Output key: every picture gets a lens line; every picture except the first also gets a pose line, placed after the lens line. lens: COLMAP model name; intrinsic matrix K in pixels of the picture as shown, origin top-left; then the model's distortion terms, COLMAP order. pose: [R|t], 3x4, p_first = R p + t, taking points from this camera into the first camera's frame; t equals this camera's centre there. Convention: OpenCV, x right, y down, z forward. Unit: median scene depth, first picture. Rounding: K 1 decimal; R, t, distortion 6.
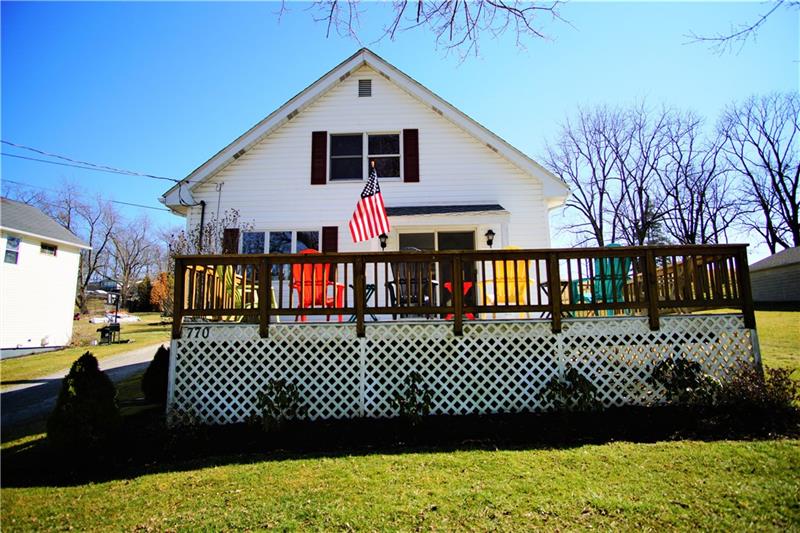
lens RADIAL K [[427.9, 0, 400.0], [0, 427.9, 266.5], [0, 0, 1]] dist [-0.040222, 0.012158]
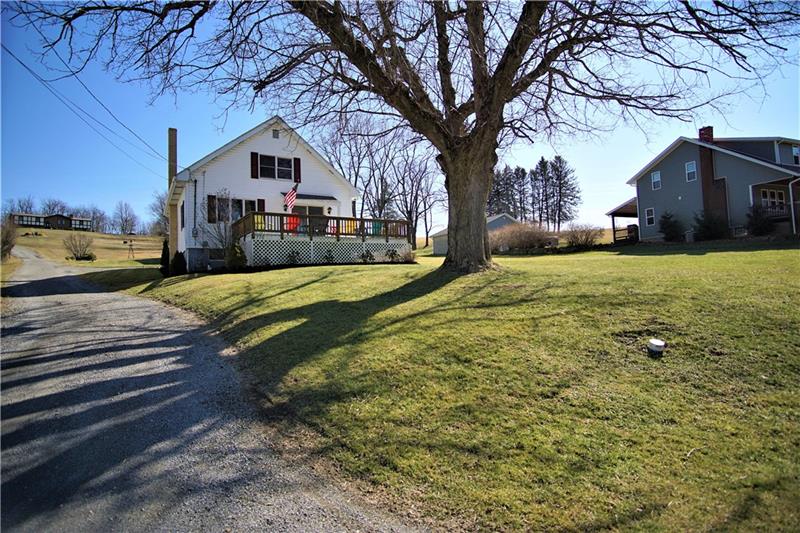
lens RADIAL K [[427.9, 0, 400.0], [0, 427.9, 266.5], [0, 0, 1]] dist [-0.040222, 0.012158]
pose [[0.838324, 0.013106, 0.545015, -0.720814], [-0.064082, 0.995150, 0.074637, 0.039745], [-0.541393, -0.097495, 0.835098, -1.186811]]
